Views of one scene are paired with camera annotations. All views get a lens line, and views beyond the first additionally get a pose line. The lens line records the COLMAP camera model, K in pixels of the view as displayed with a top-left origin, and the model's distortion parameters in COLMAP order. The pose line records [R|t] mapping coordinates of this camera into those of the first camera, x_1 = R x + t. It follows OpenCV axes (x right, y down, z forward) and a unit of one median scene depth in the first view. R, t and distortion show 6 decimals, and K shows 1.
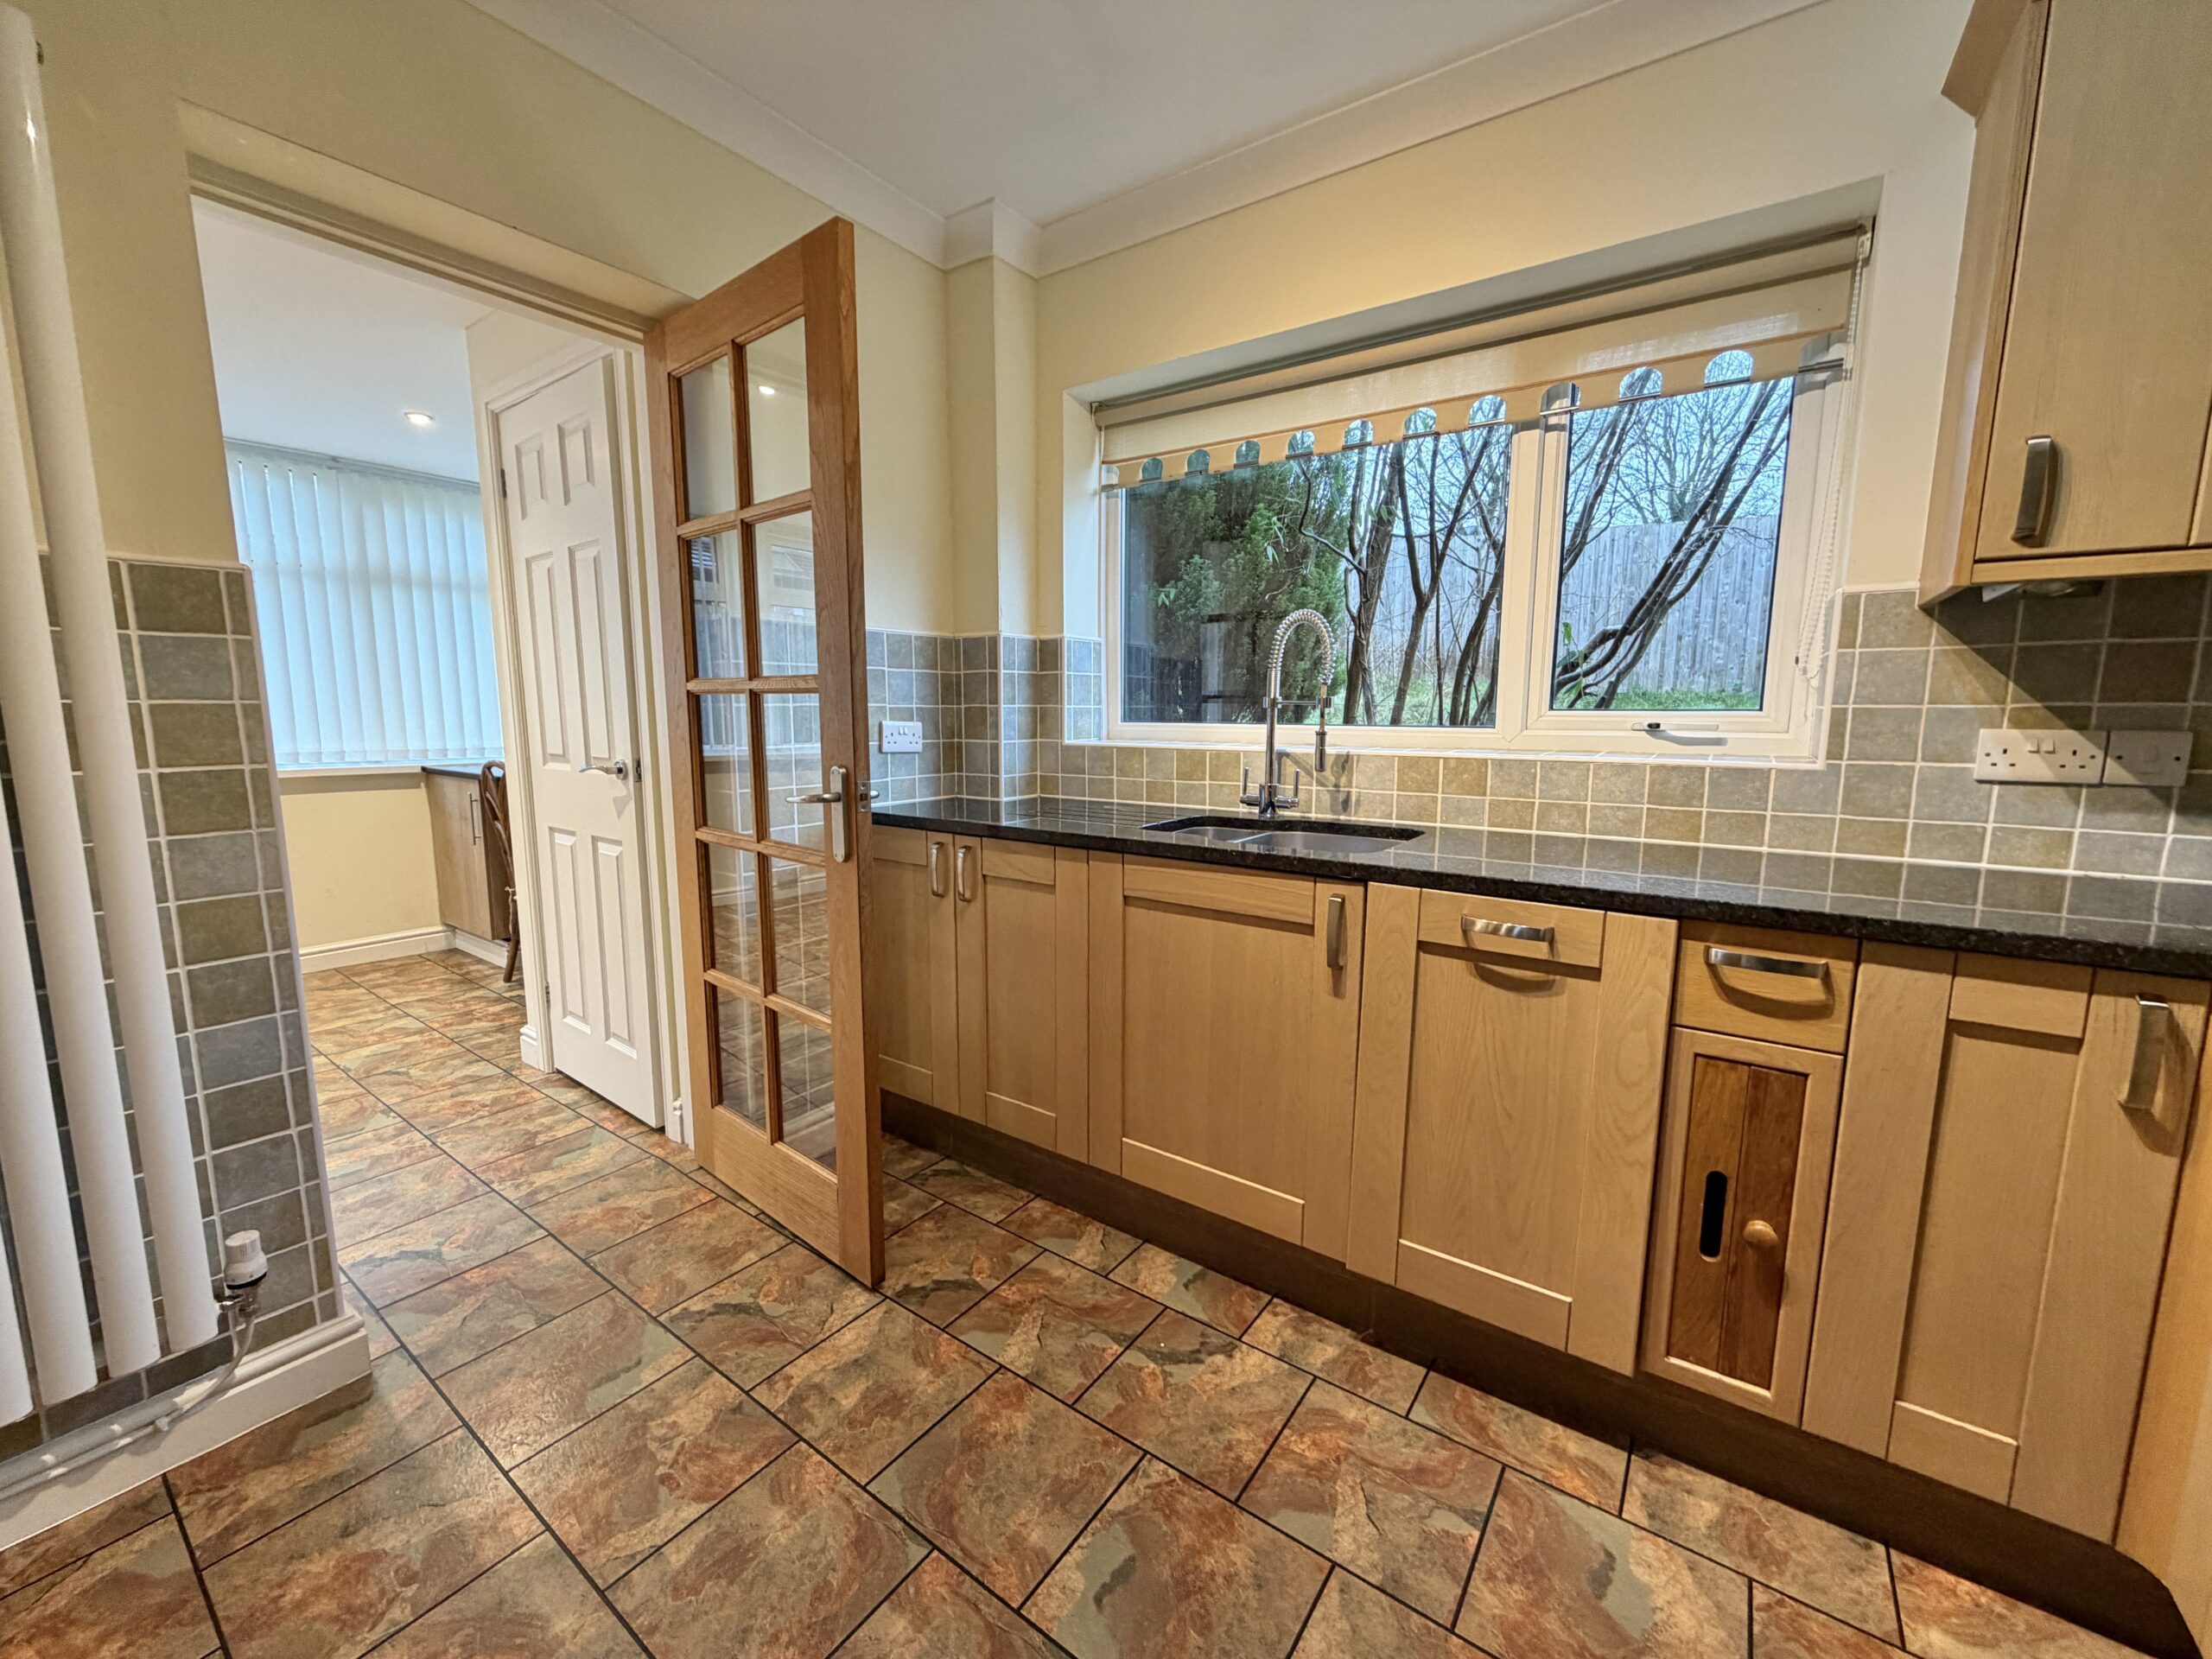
lens RADIAL K [[881.7, 0, 1102.7], [0, 881.7, 827.4], [0, 0, 1]] dist [-0.000782, -0.000097]
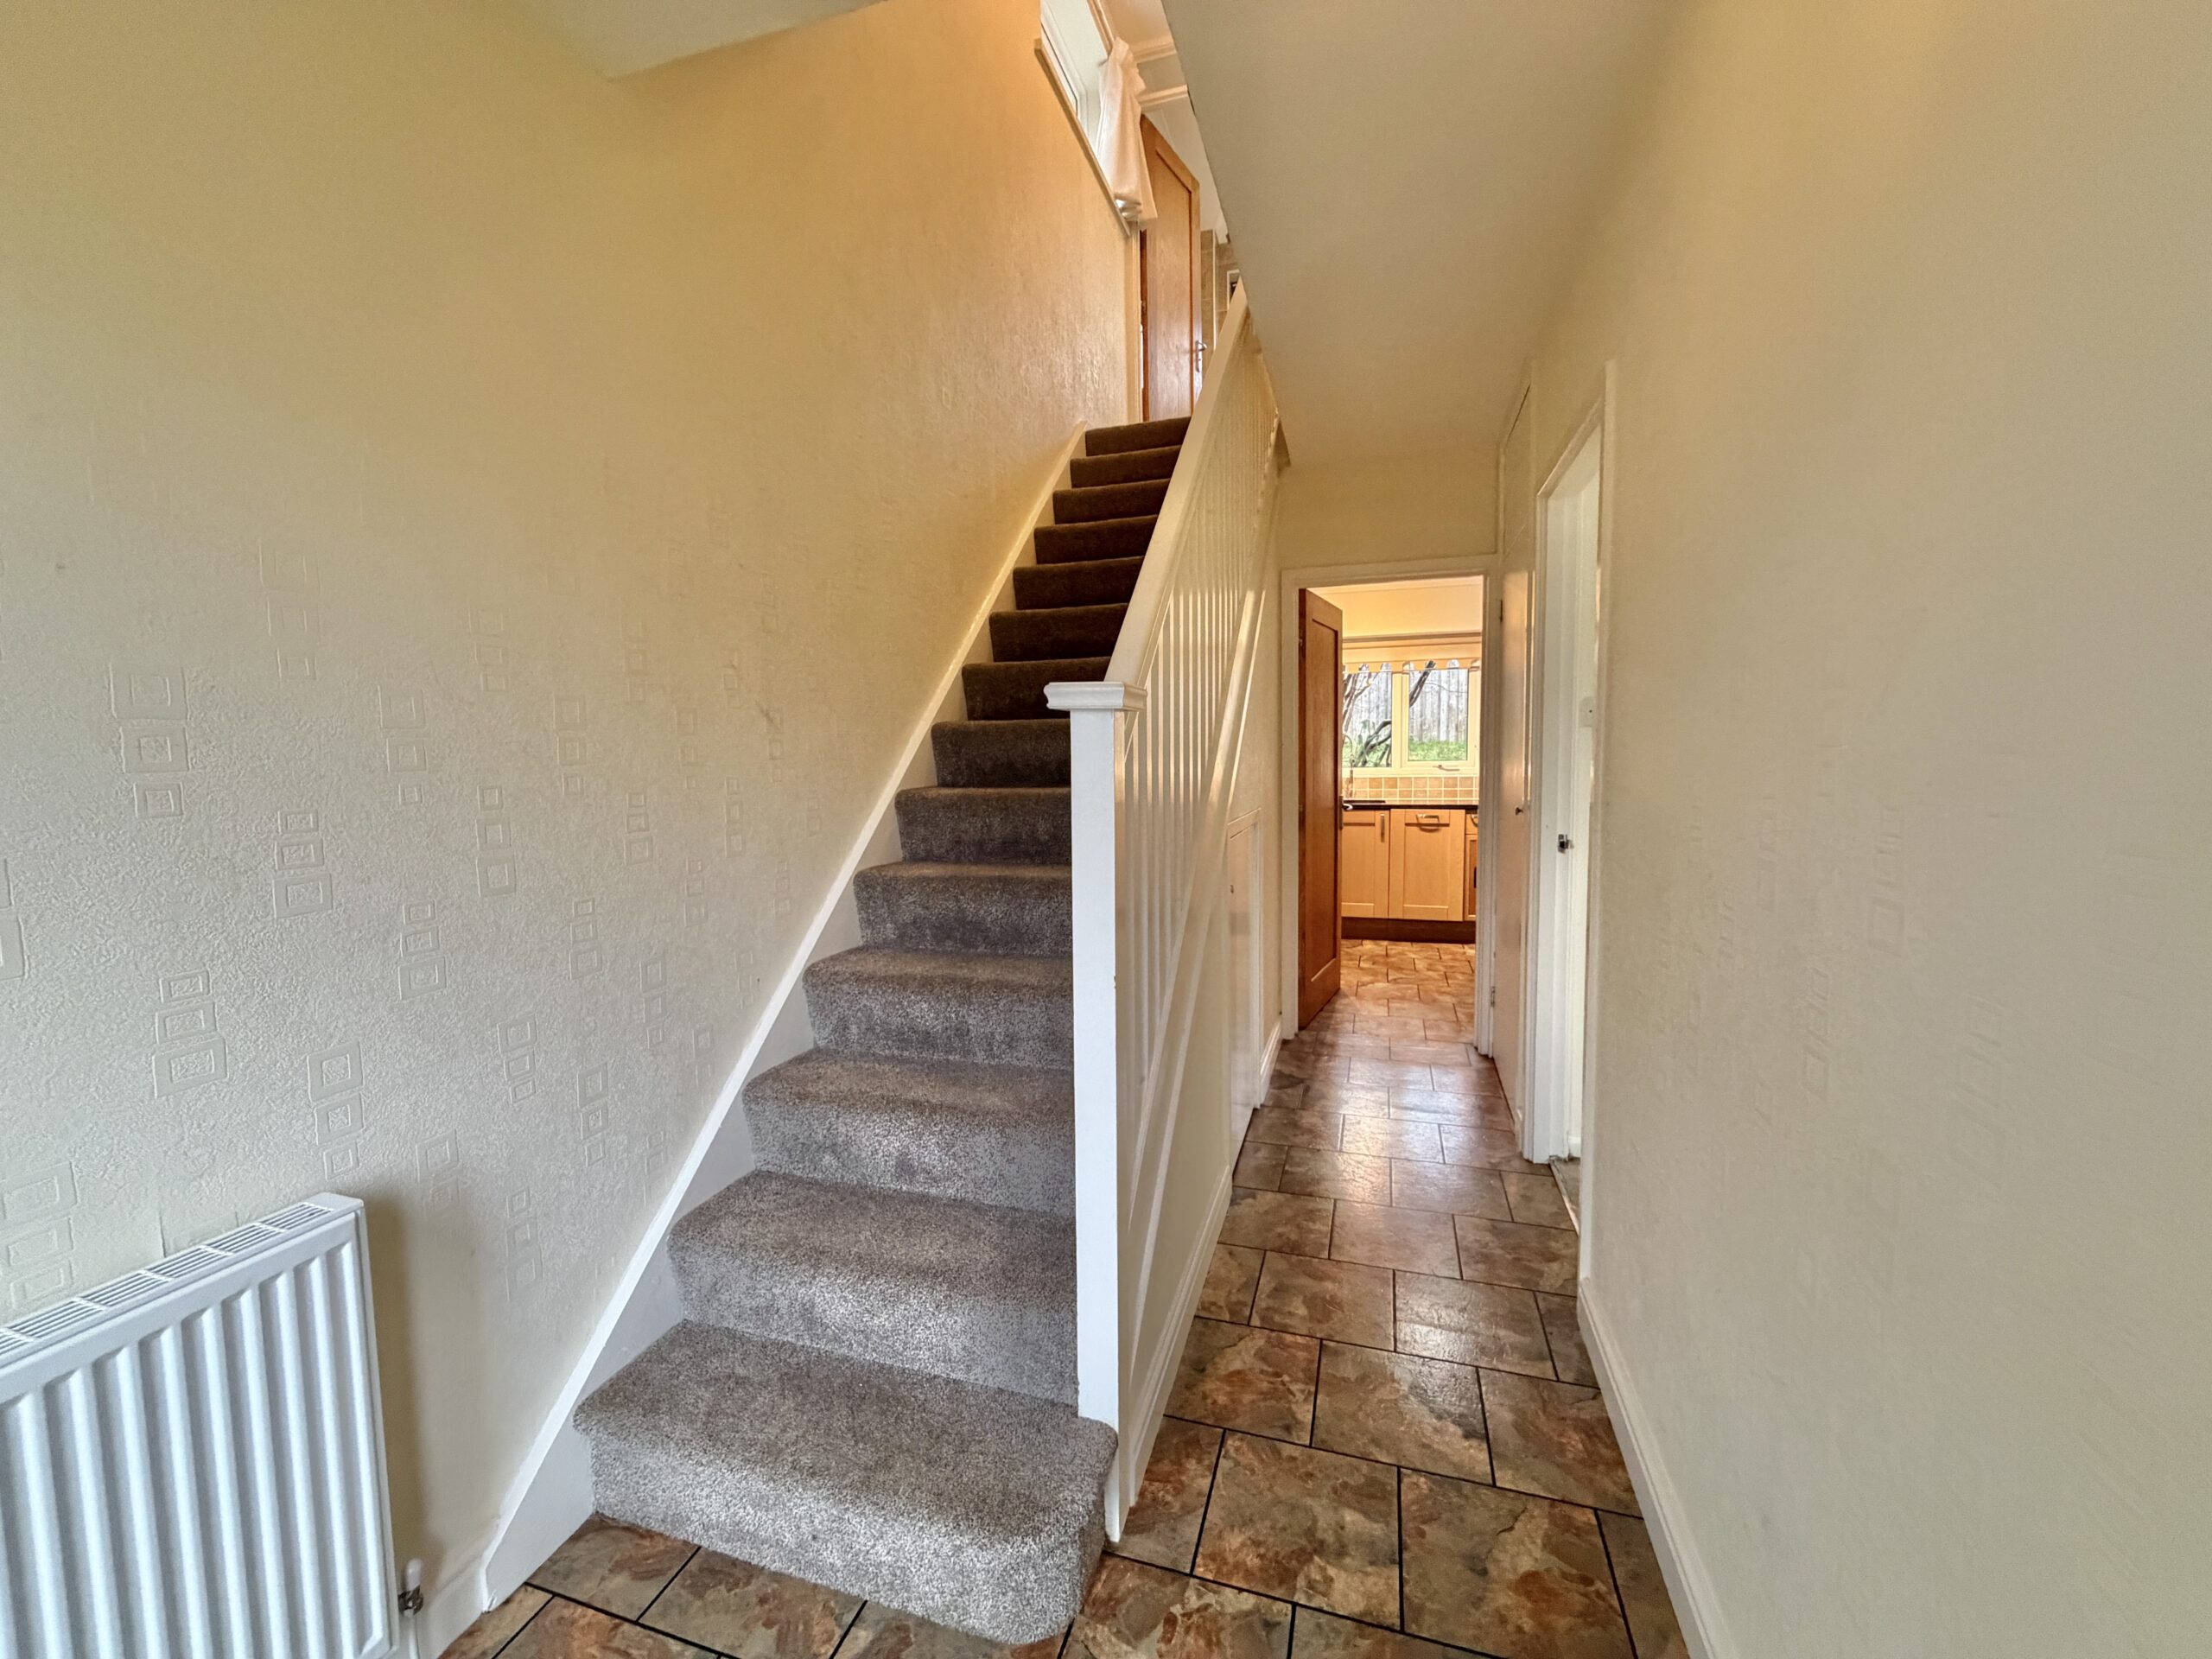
lens RADIAL K [[881.7, 0, 1105.9], [0, 881.7, 826.4], [0, 0, 1]] dist [-0.000782, -0.000097]
pose [[0.947782, -0.038373, 0.316602, -1.853549], [0.056389, 0.997257, -0.047937, 0.228586], [-0.313894, 0.063286, 0.947347, -1.964488]]
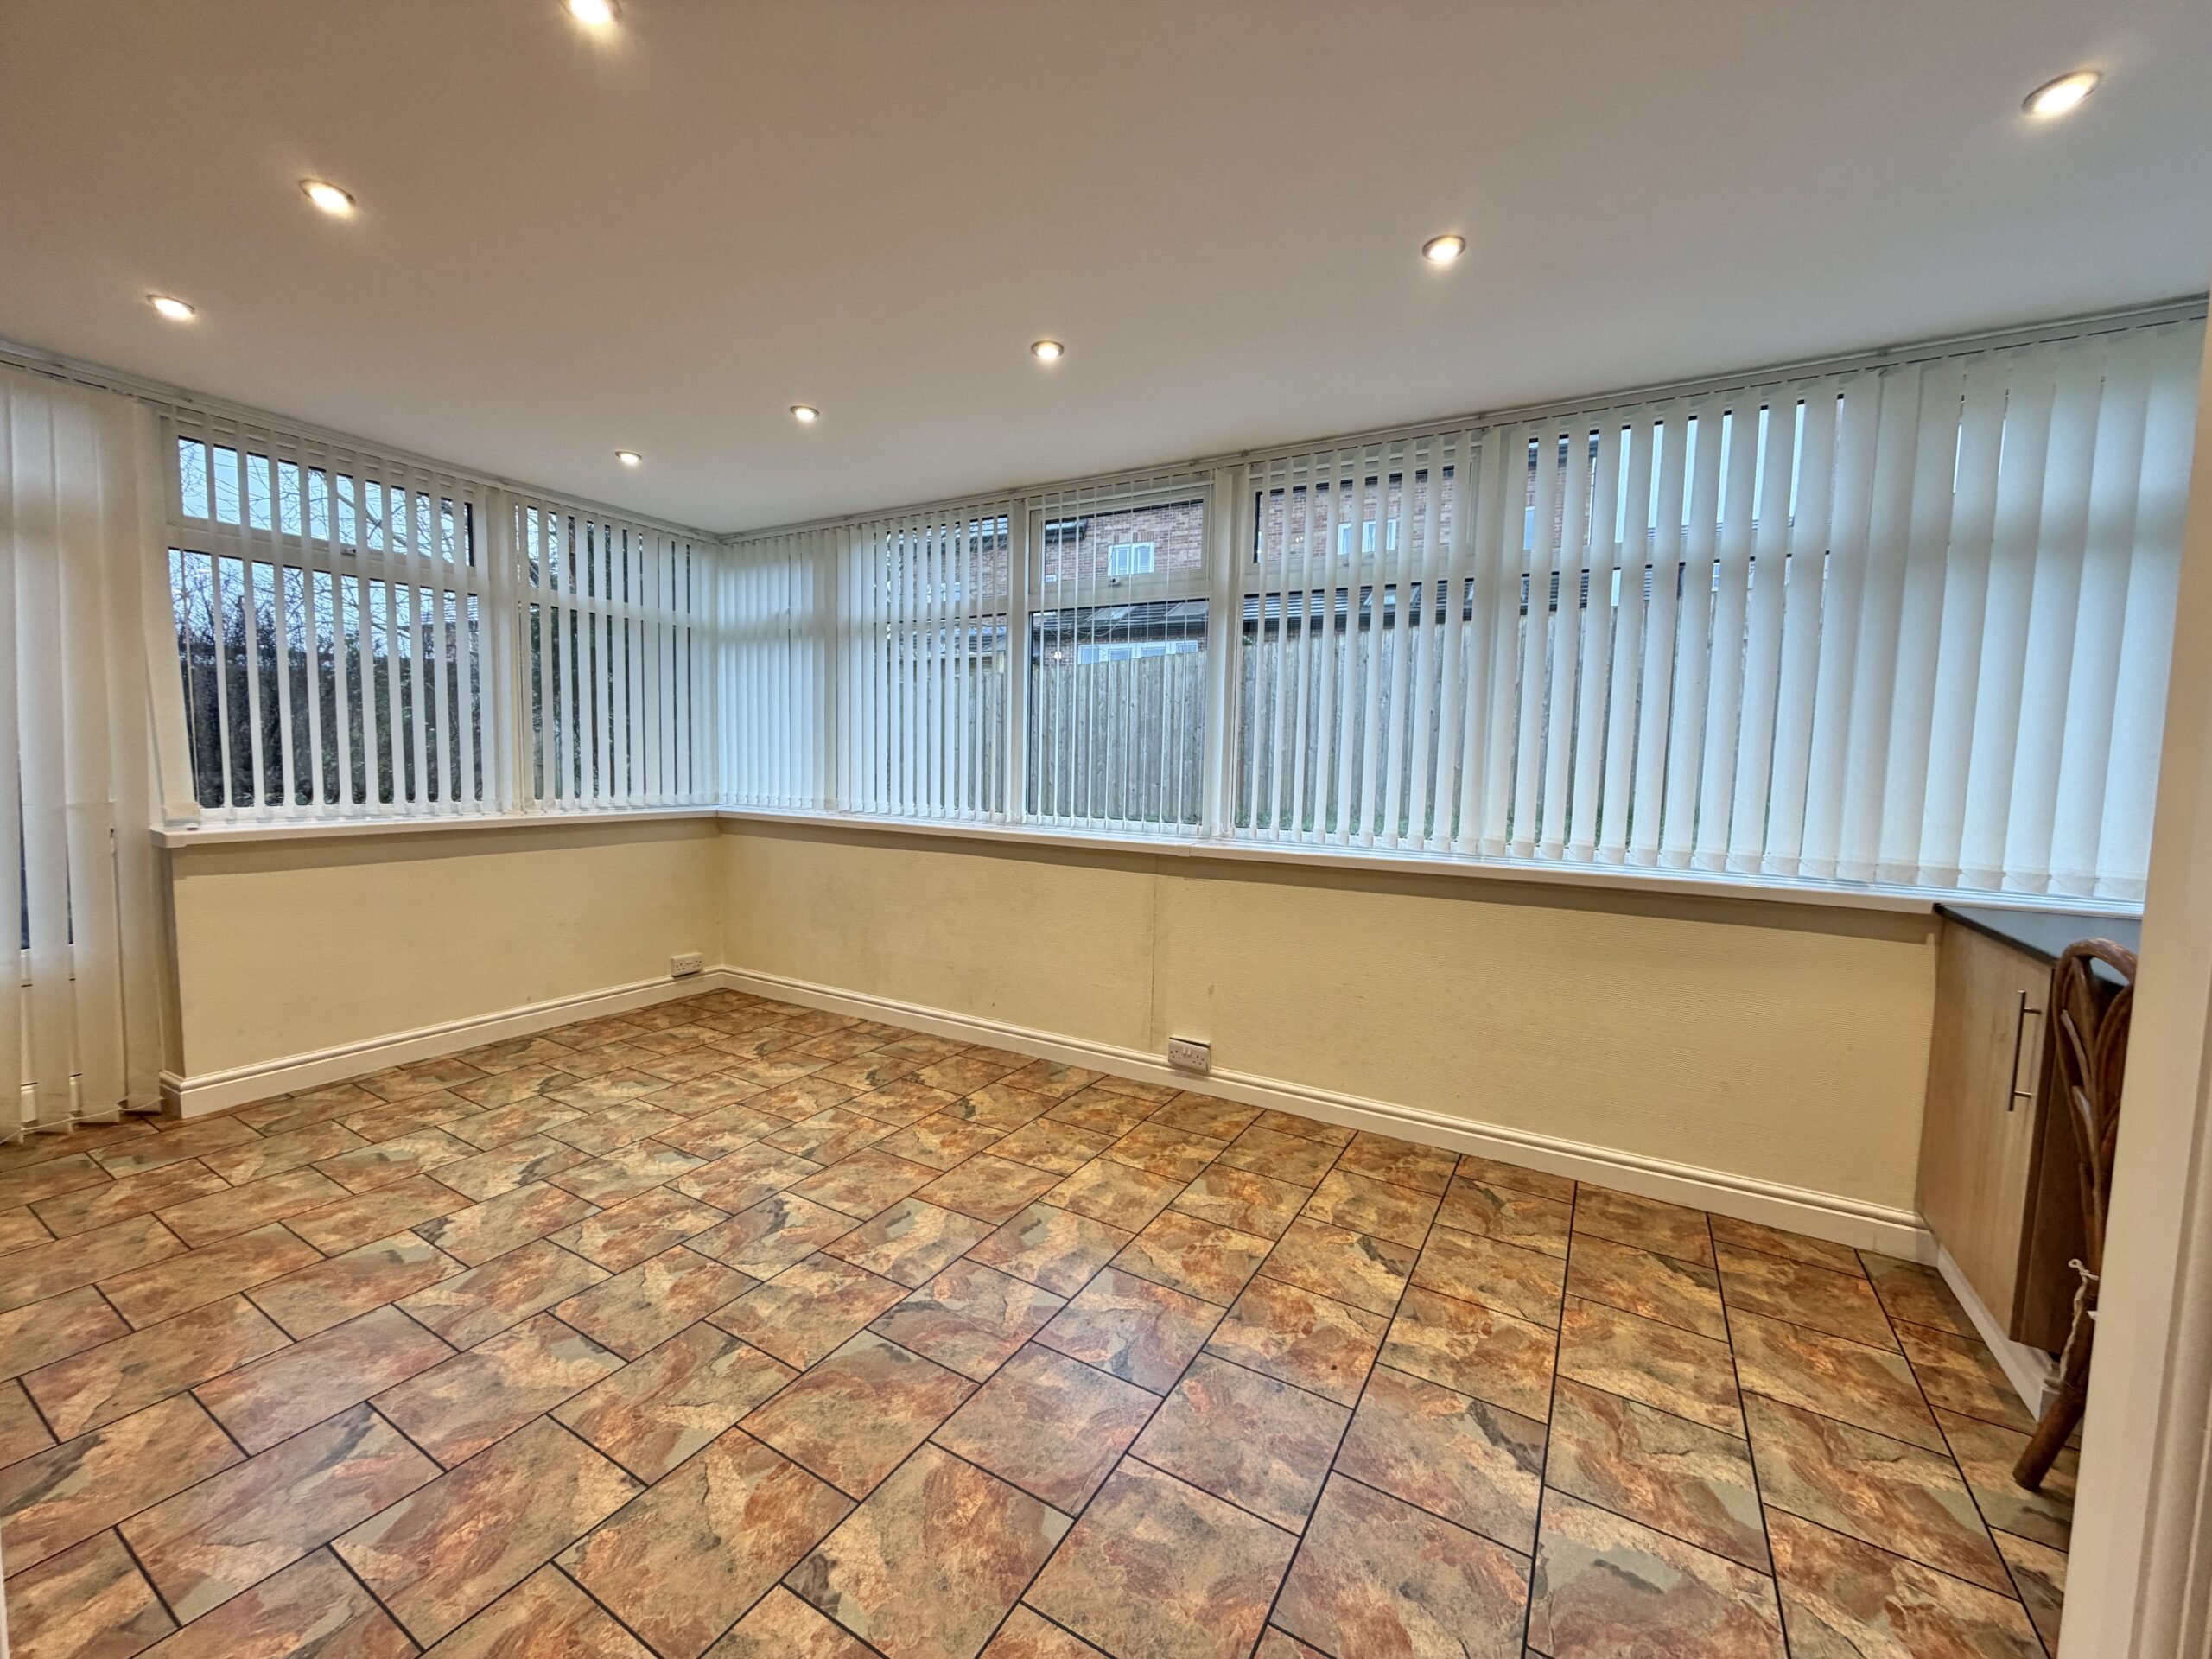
lens RADIAL K [[881.7, 0, 1109.2], [0, 881.7, 823.4], [0, 0, 1]] dist [-0.000782, -0.000097]
pose [[0.097509, 0.078383, -0.992143, -0.808806], [-0.149850, 0.986685, 0.063224, -0.188012], [0.983889, 0.142508, 0.107956, 1.190538]]
